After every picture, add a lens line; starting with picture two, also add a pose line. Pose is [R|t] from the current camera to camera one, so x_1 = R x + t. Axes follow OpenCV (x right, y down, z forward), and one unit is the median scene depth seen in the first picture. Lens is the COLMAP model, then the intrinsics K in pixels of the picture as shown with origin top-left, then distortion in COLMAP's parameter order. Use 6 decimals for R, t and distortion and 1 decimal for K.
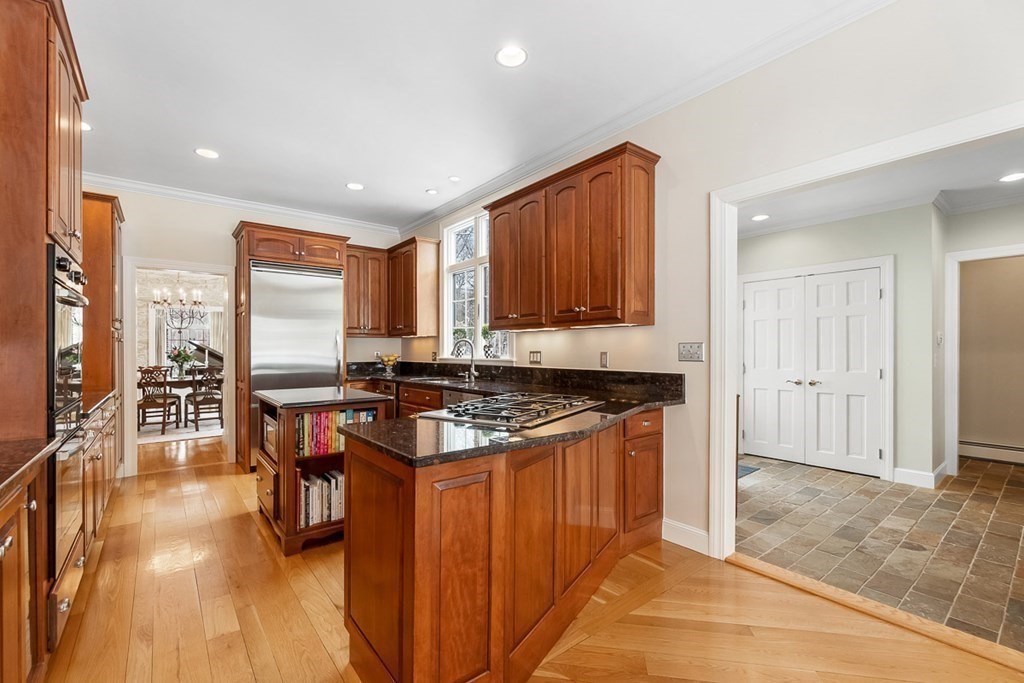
lens RADIAL K [[442.7, 0, 508.0], [0, 442.7, 347.1], [0, 0, 1]] dist [-0.000606, -0.000250]
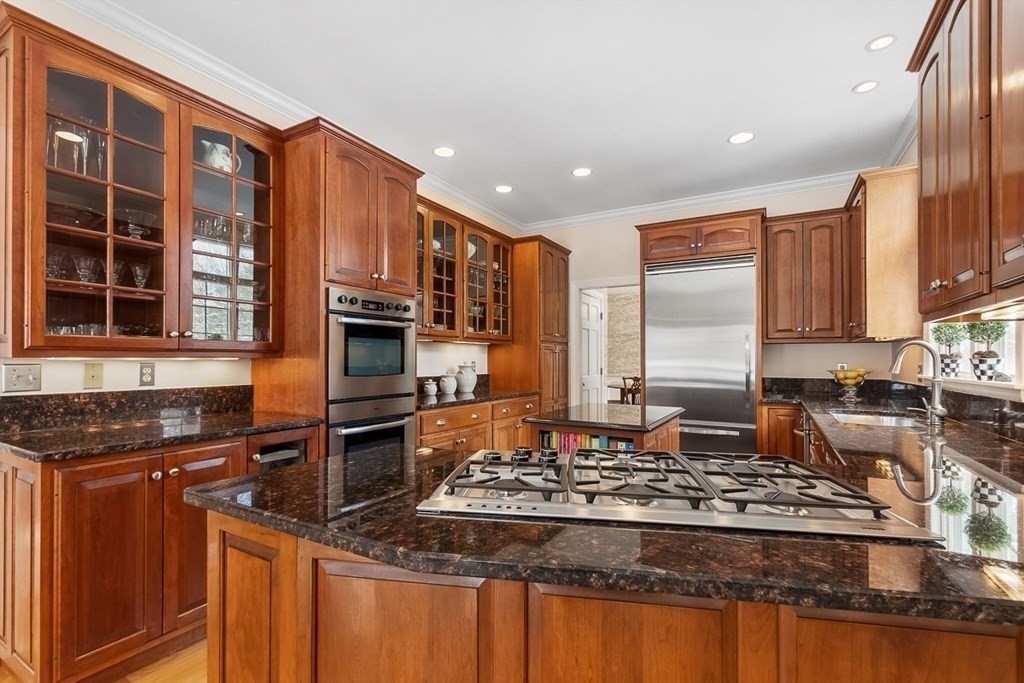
lens RADIAL K [[470.1, 0, 503.7], [0, 470.1, 355.7], [0, 0, 1]] dist [0.002170, 0.000000]
pose [[0.367835, -0.003158, -0.929886, 0.233542], [0.001132, 0.999995, -0.002949, -0.000069], [0.929891, 0.000032, 0.367836, 0.342357]]
